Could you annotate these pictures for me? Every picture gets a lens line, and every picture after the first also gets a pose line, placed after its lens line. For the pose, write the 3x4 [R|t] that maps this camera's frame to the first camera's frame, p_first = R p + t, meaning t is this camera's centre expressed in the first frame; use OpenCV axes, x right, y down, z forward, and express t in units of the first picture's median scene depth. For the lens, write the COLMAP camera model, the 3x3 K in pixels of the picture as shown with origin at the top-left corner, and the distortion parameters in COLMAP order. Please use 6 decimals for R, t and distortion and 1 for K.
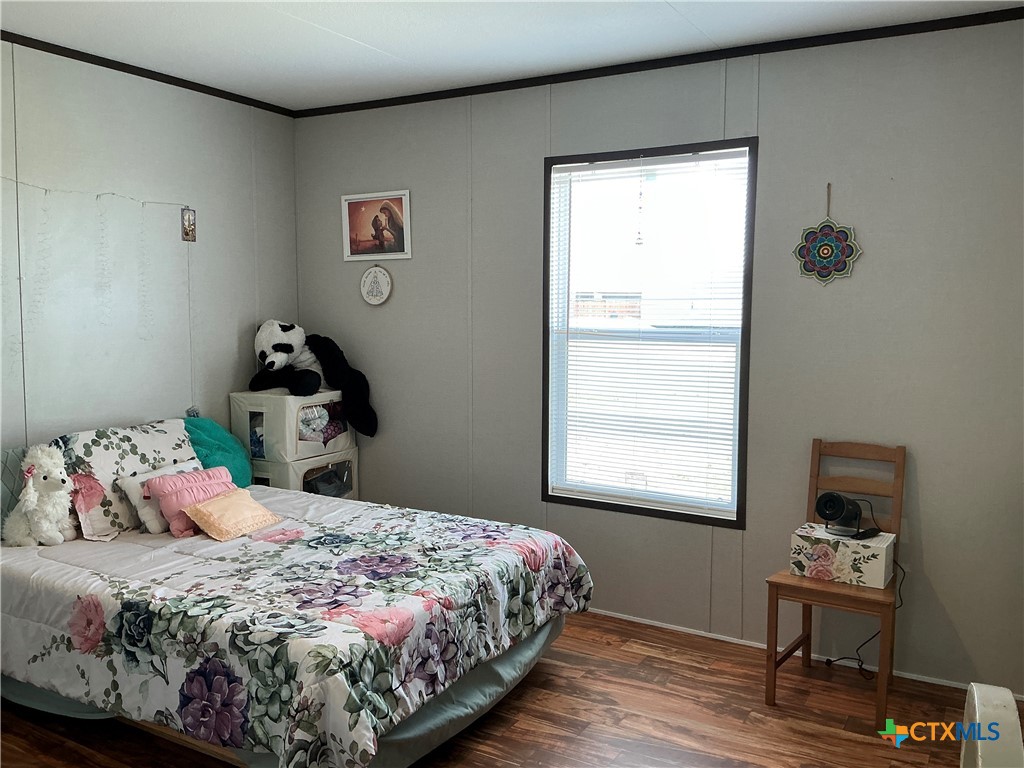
lens RADIAL K [[858.3, 0, 546.8], [0, 858.3, 375.4], [0, 0, 1]] dist [0.101860, -0.191315]
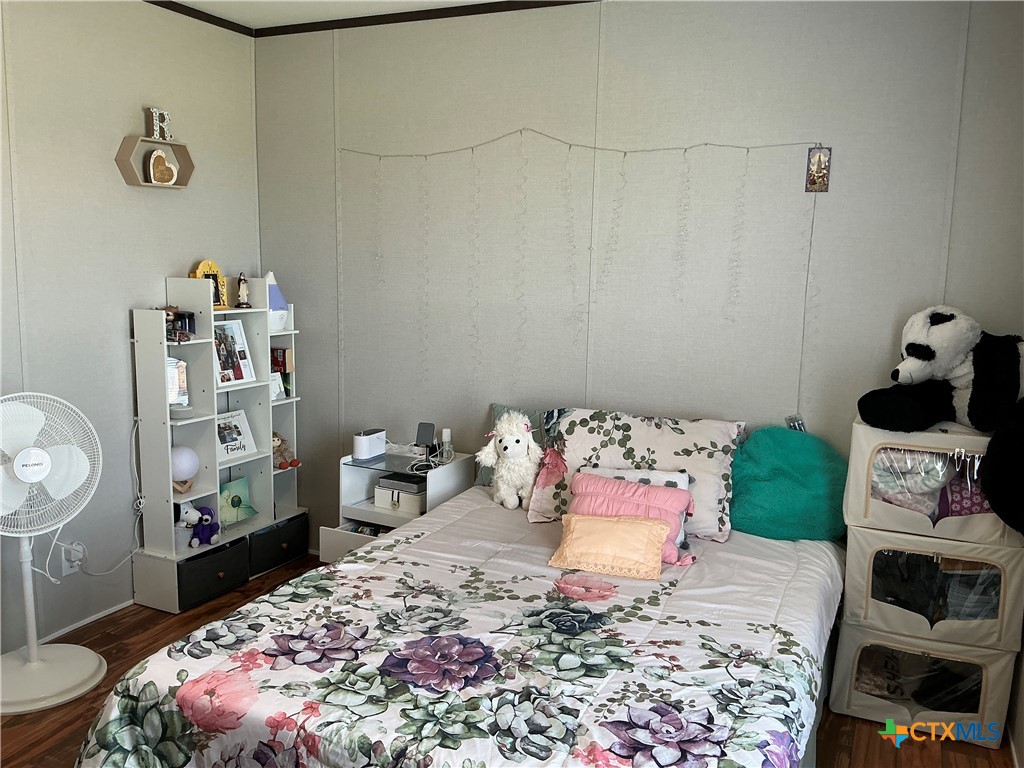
lens RADIAL K [[858.3, 0, 512.6], [0, 858.3, 387.9], [0, 0, 1]] dist [0.101860, -0.191315]
pose [[0.046745, 0.147880, -0.987900, 0.464681], [-0.096615, 0.985014, 0.142876, -0.101030], [0.994224, 0.088767, 0.060332, 1.012556]]
